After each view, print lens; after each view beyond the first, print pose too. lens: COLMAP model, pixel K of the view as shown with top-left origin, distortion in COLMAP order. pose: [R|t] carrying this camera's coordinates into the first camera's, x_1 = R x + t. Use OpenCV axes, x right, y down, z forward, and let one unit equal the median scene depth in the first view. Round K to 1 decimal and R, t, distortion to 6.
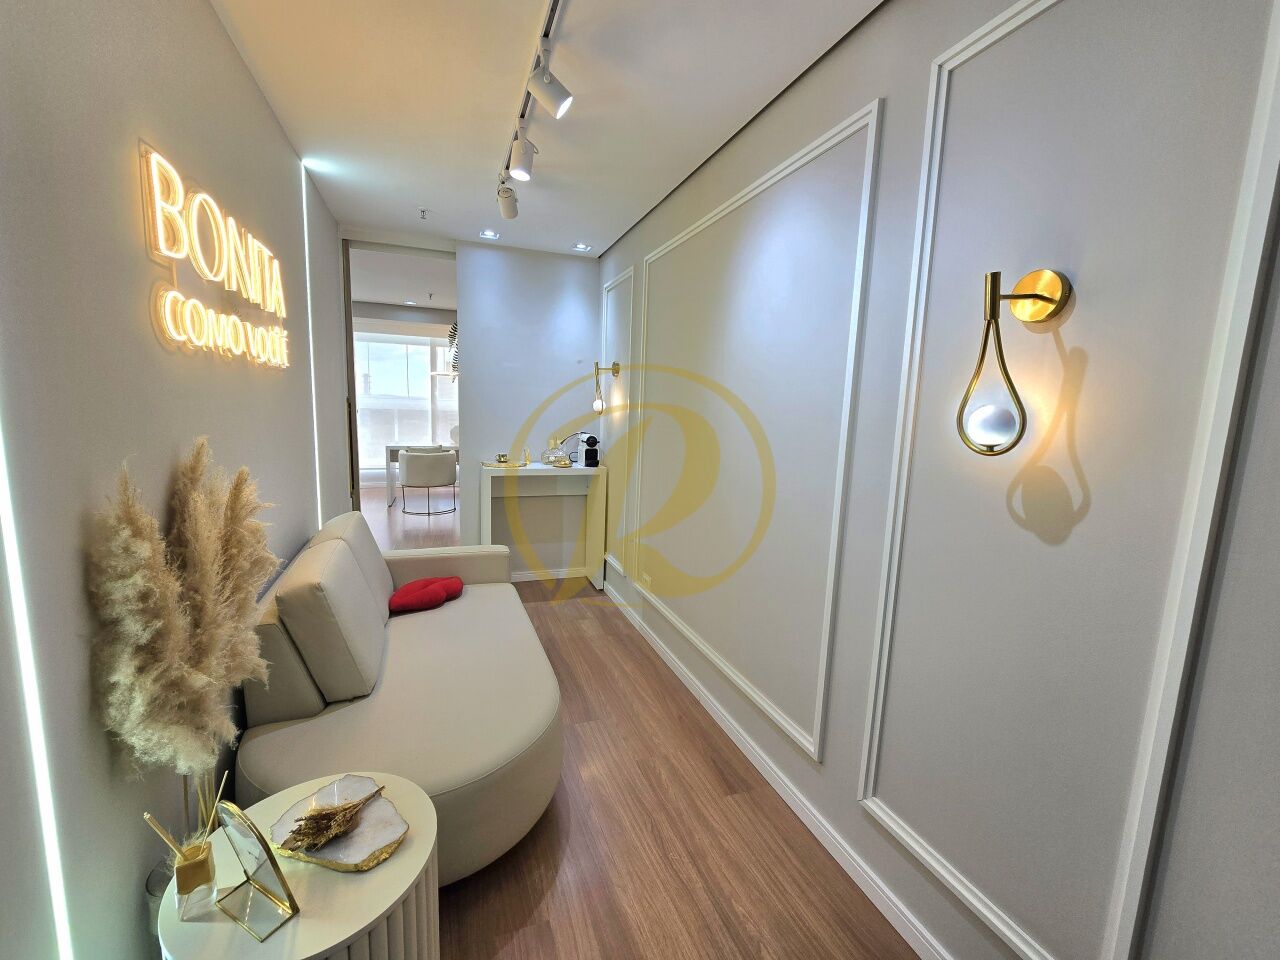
lens RADIAL K [[529.1, 0, 637.8], [0, 529.1, 480.1], [0, 0, 1]] dist [-0.003618, -0.000091]
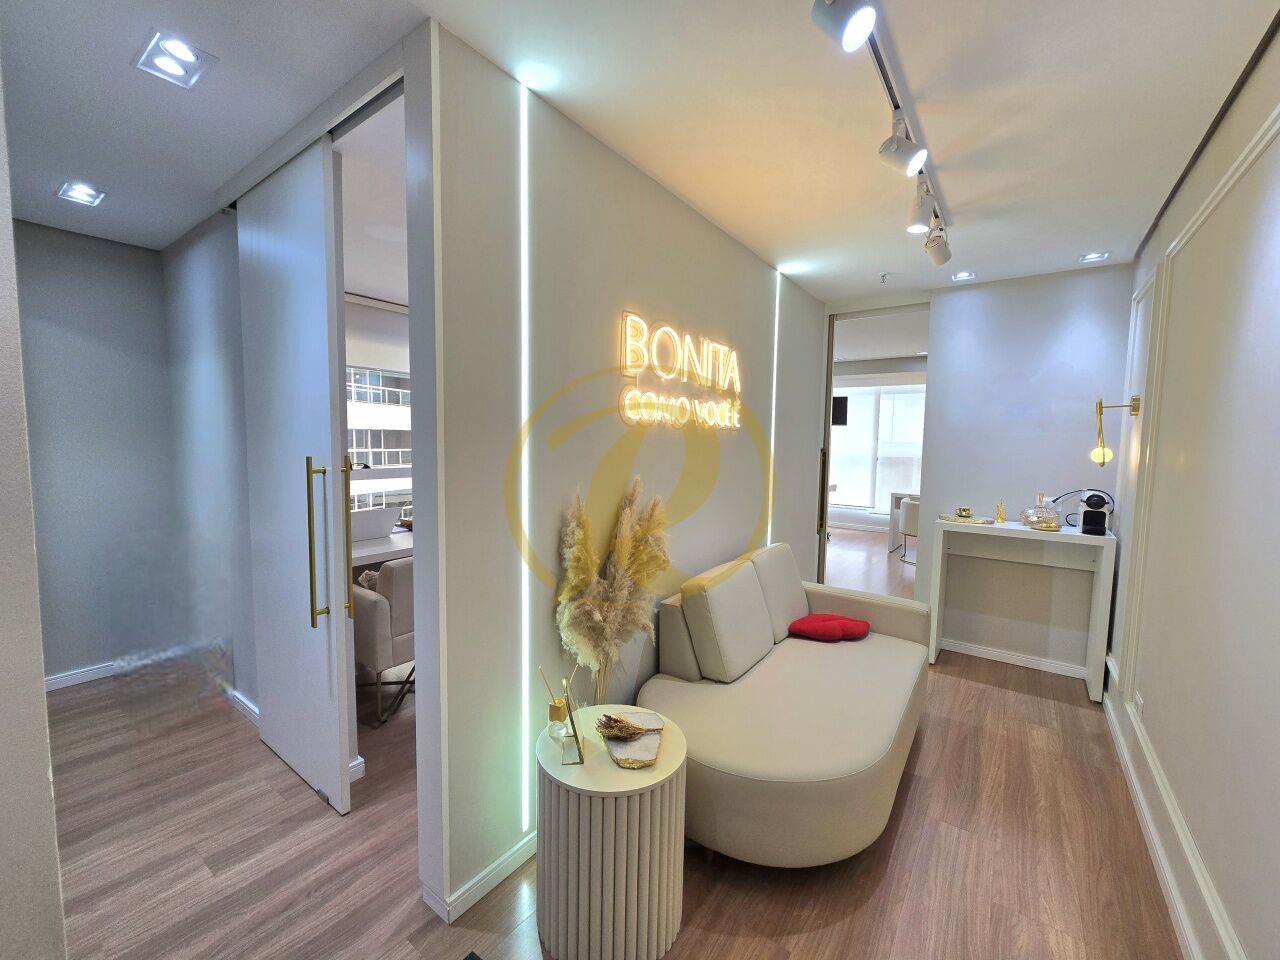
lens RADIAL K [[529.1, 0, 637.5], [0, 529.1, 480.3], [0, 0, 1]] dist [-0.003618, -0.000091]
pose [[0.549284, 0.039933, -0.834681, 0.264664], [-0.113514, 0.993164, -0.027185, -0.011140], [0.827890, 0.109680, 0.550062, 0.045321]]
